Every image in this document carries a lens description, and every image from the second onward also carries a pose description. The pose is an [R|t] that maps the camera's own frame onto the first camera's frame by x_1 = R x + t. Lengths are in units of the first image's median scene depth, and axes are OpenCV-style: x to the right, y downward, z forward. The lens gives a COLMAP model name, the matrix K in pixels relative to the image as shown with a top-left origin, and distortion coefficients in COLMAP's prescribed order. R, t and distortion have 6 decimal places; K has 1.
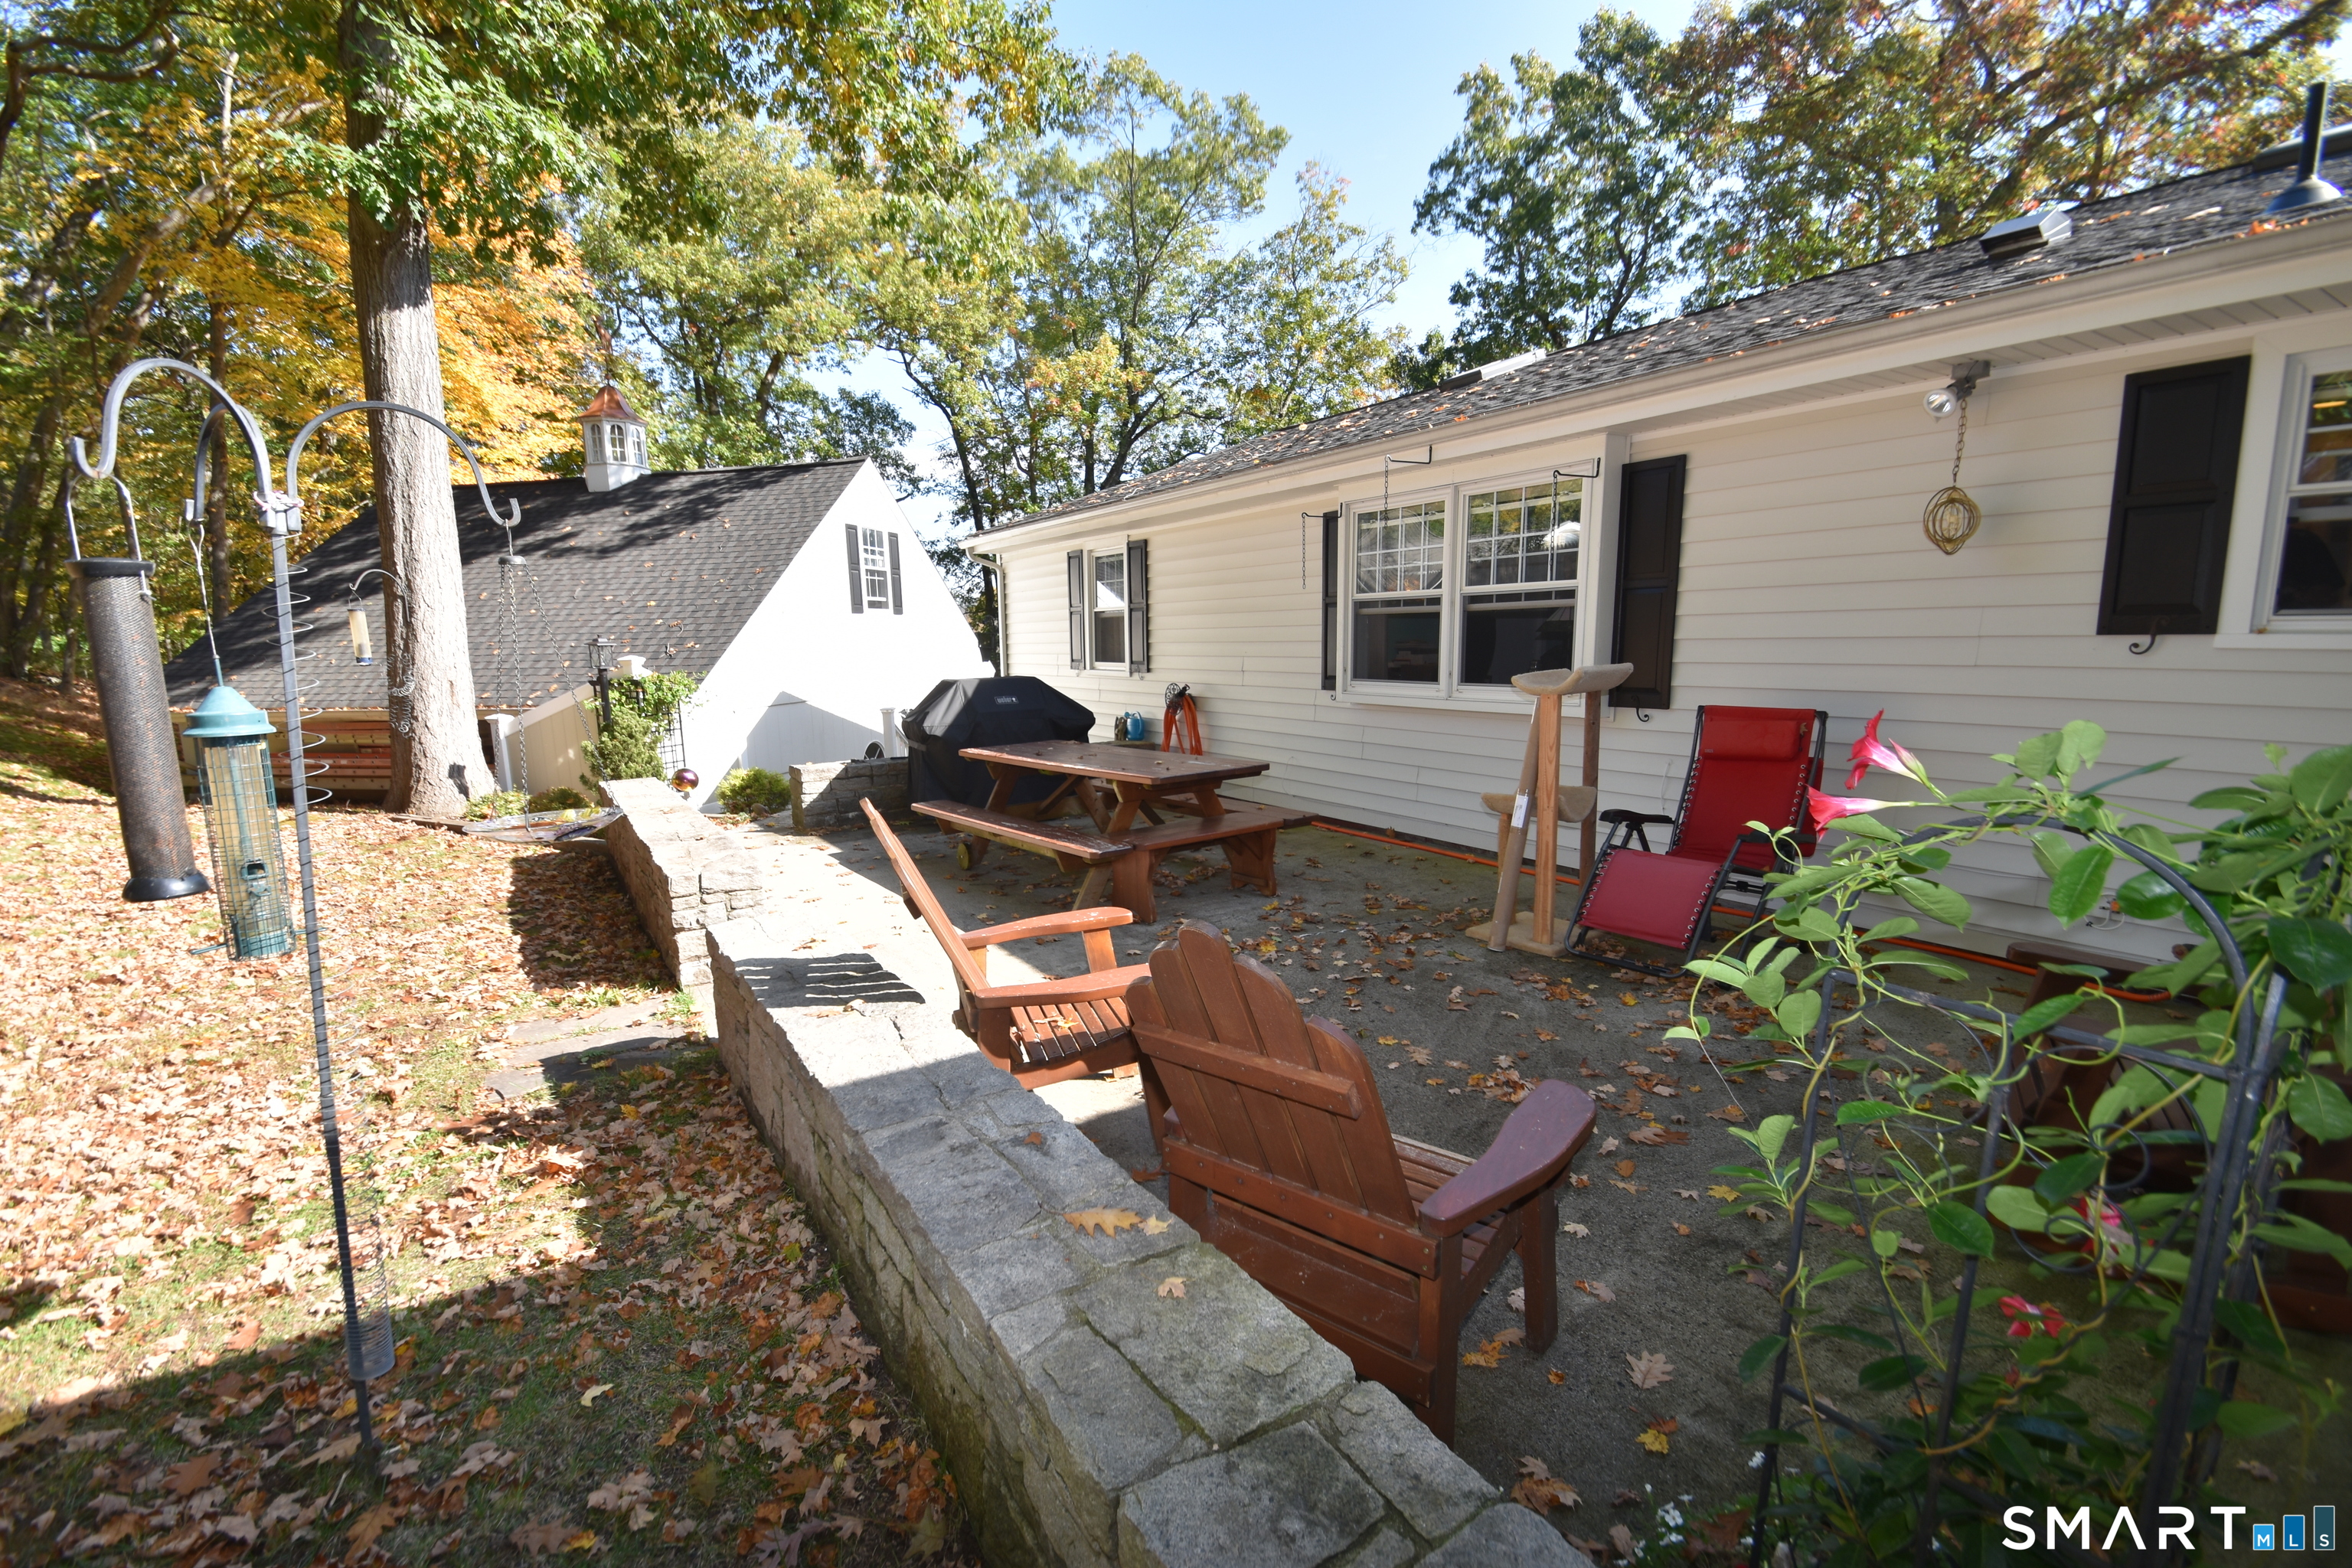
lens RADIAL K [[1062.4, 0, 1146.0], [0, 1062.4, 844.8], [0, 0, 1]] dist [-0.000517, -0.000166]
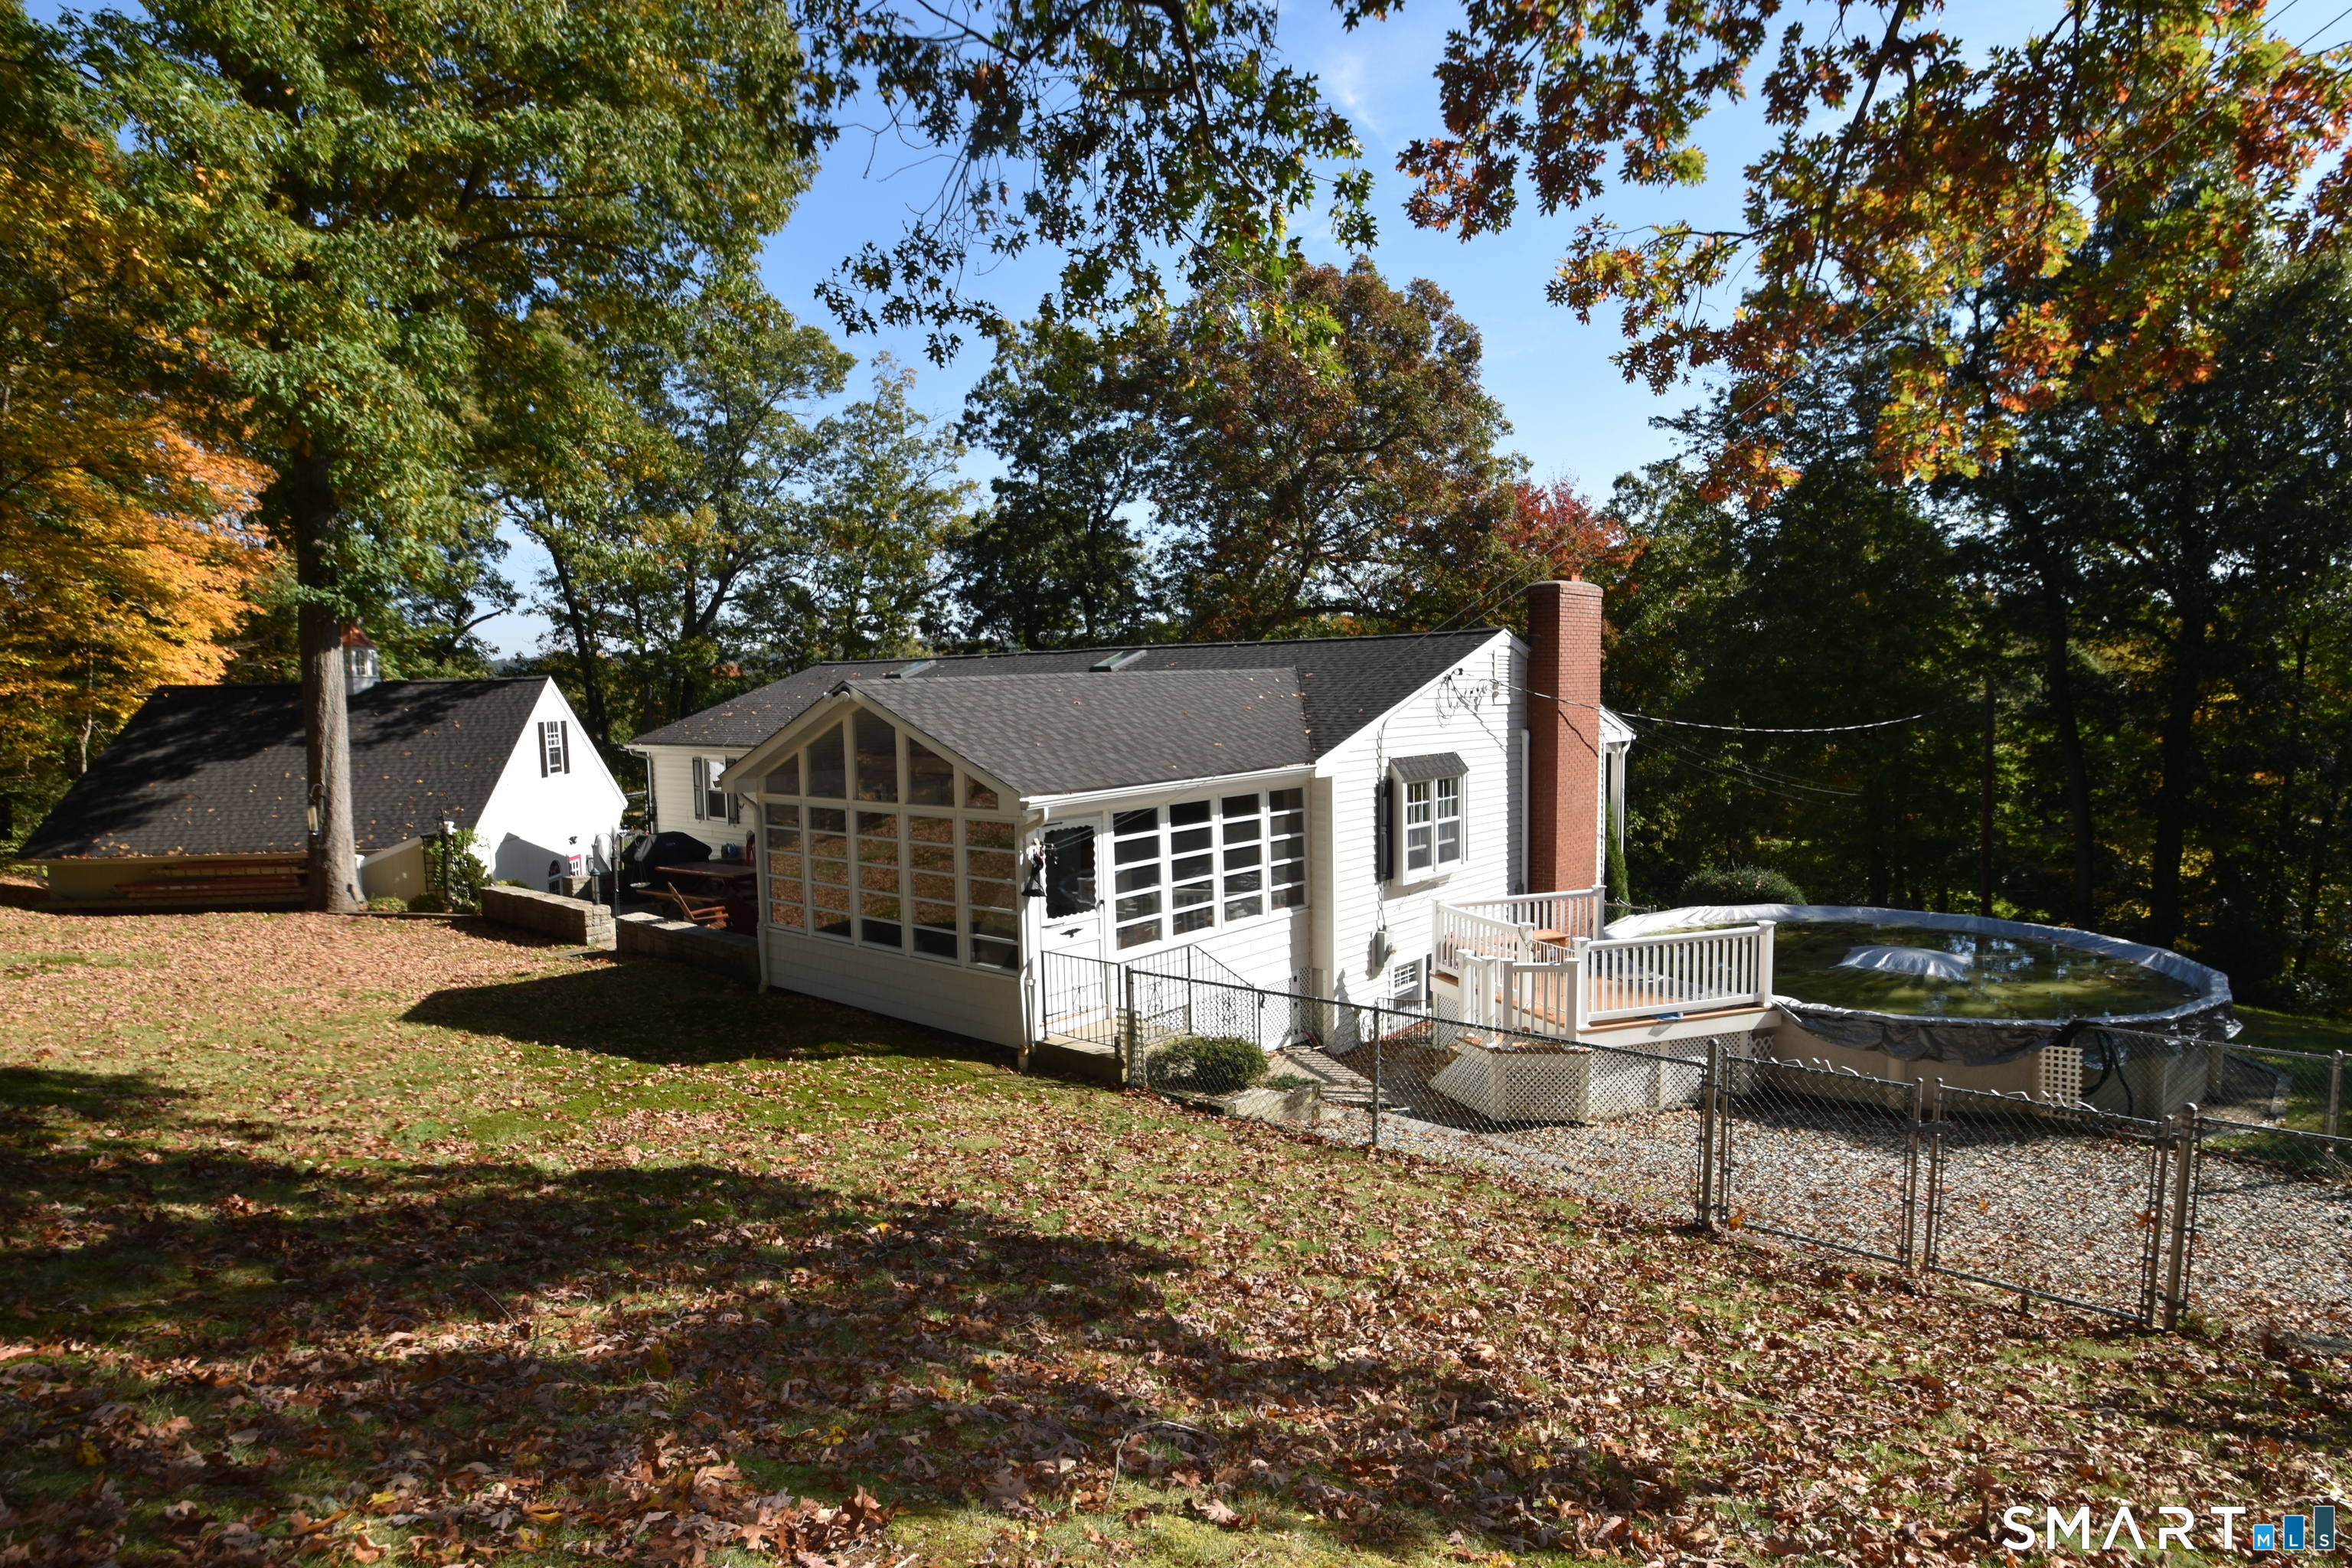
lens RADIAL K [[1395.8, 0, 1176.0], [0, 1395.8, 784.0], [0, 0, 1]] dist [-0.001317, -0.000314]
pose [[0.958532, -0.023450, 0.284018, 0.043823], [0.058017, 0.991795, -0.113914, 0.102804], [-0.279017, 0.125668, 0.952028, -1.590293]]
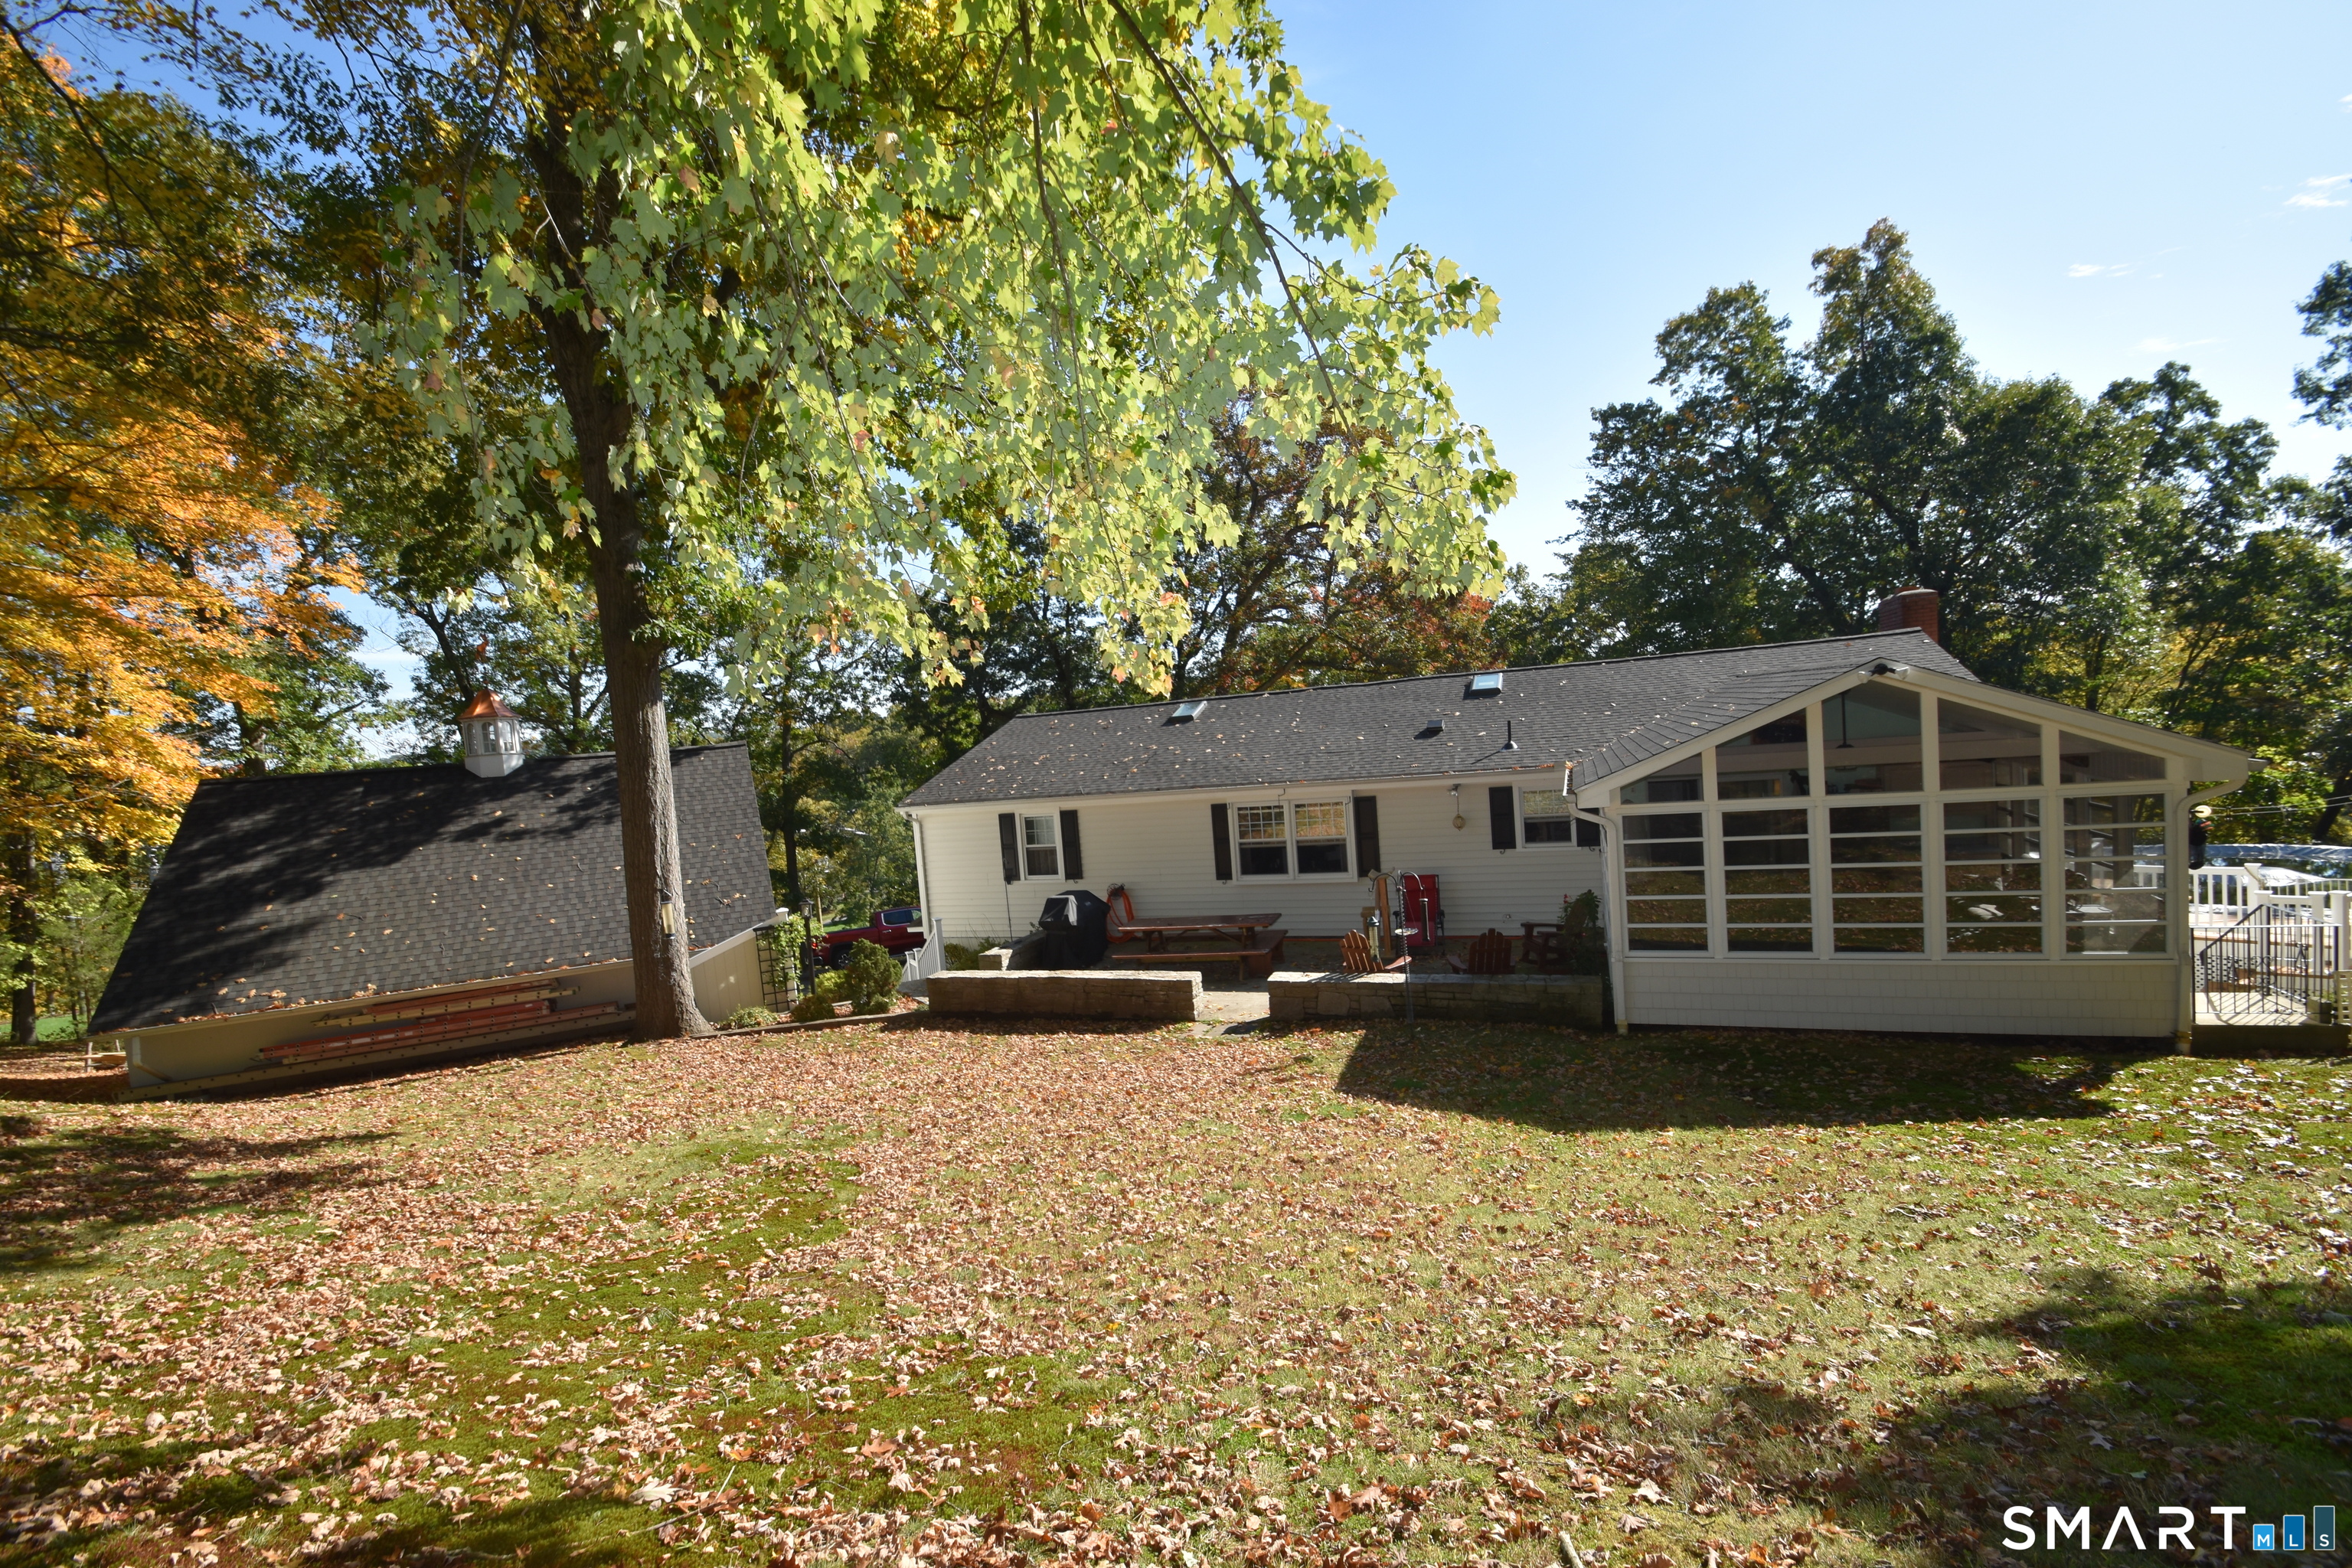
lens RADIAL K [[1113.2, 0, 1176.0], [0, 1113.2, 784.0], [0, 0, 1]] dist [0.001163, 0.000104]
pose [[0.789394, -0.071332, 0.609729, -0.950567], [0.179257, 0.976723, -0.117811, -0.058834], [-0.587132, 0.202297, 0.783806, -0.600108]]
